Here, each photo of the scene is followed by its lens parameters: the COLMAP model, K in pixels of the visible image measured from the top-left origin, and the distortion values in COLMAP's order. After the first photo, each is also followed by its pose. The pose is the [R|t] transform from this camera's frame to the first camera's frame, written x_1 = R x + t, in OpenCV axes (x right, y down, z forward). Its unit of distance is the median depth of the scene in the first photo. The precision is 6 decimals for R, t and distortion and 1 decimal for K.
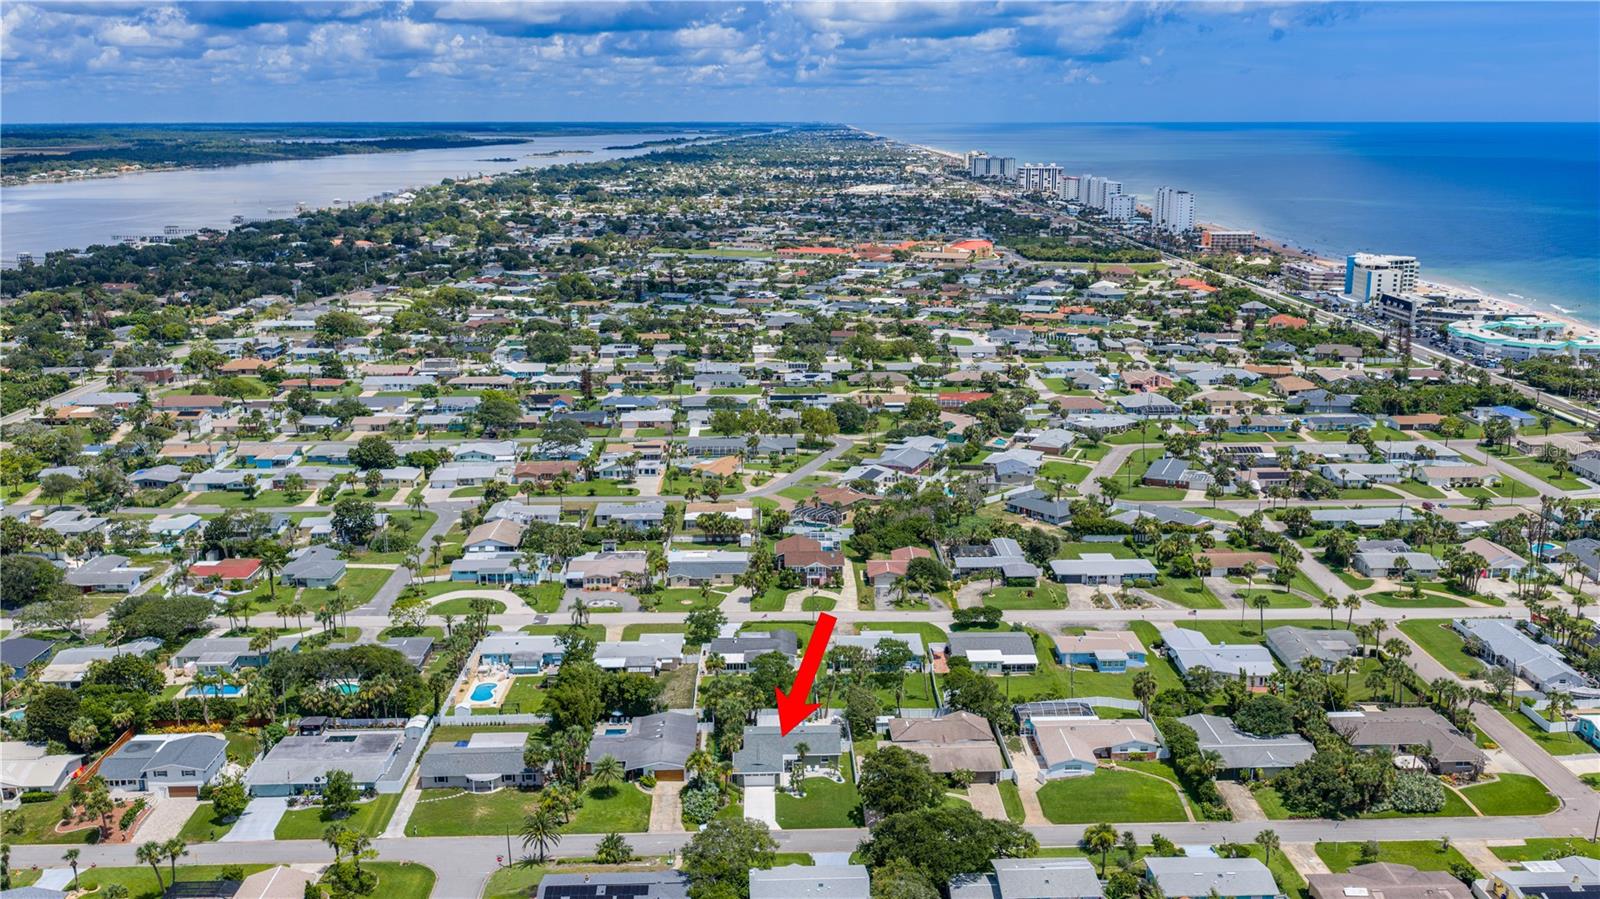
lens RADIAL K [[1481.6, 0, 800.0], [0, 1481.6, 449.5], [0, 0, 1]] dist [0.020422, 0.001960]
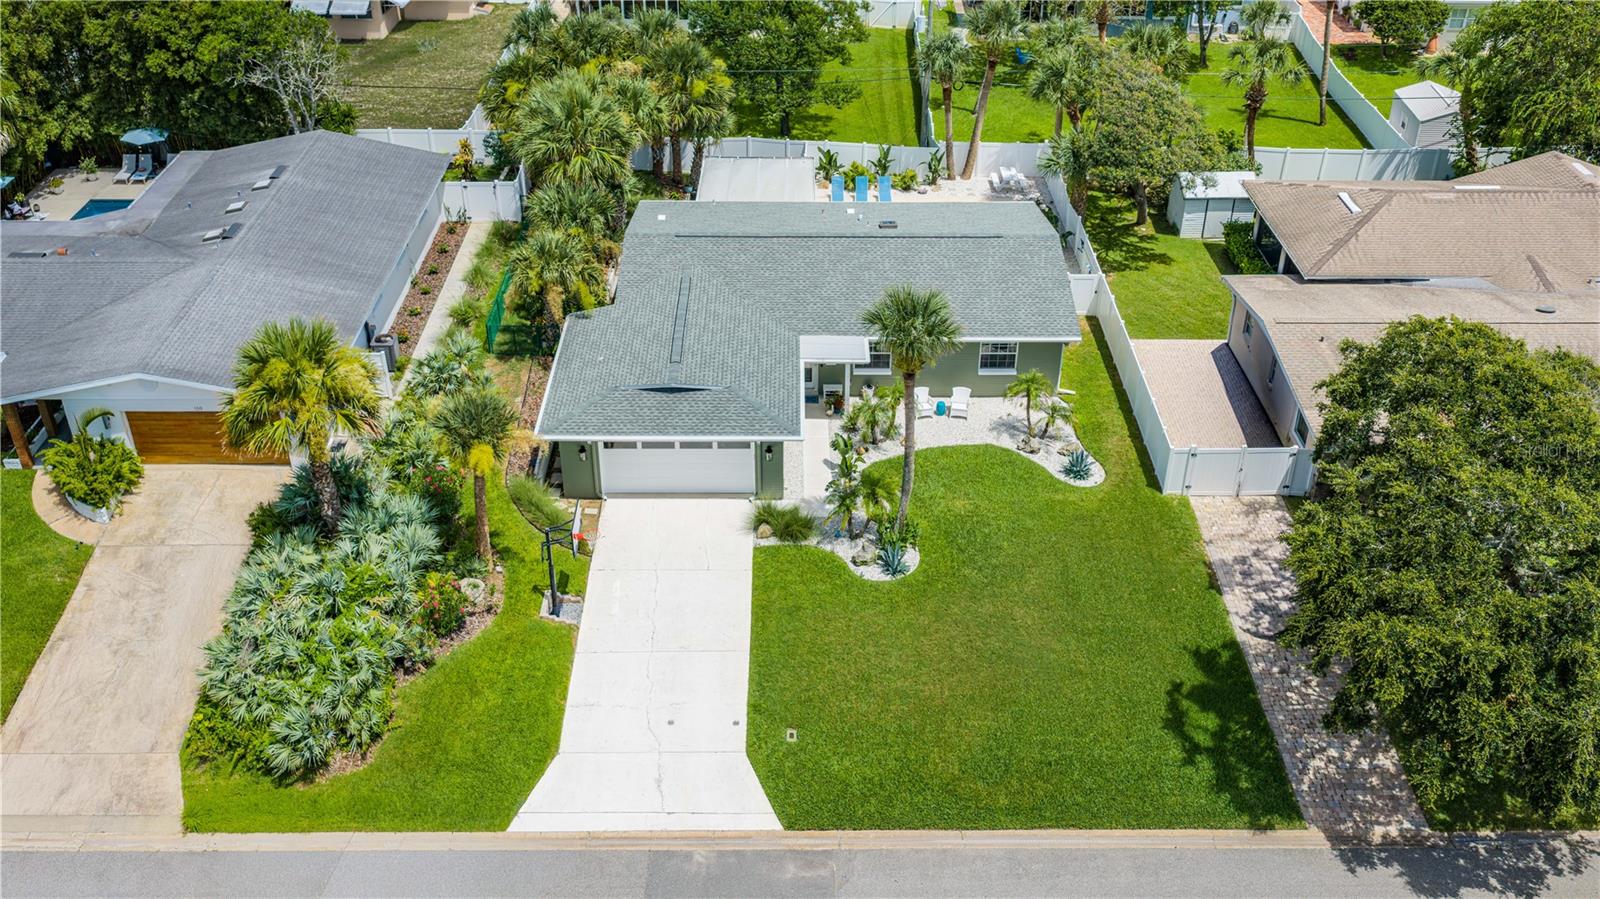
lens RADIAL K [[1481.6, 0, 800.0], [0, 1481.6, 449.5], [0, 0, 1]] dist [0.020422, 0.001960]
pose [[0.999695, 0.022802, -0.009537, -0.008932], [-0.018347, 0.943163, 0.331825, 0.148081], [0.016561, -0.331548, 0.943293, 0.778229]]
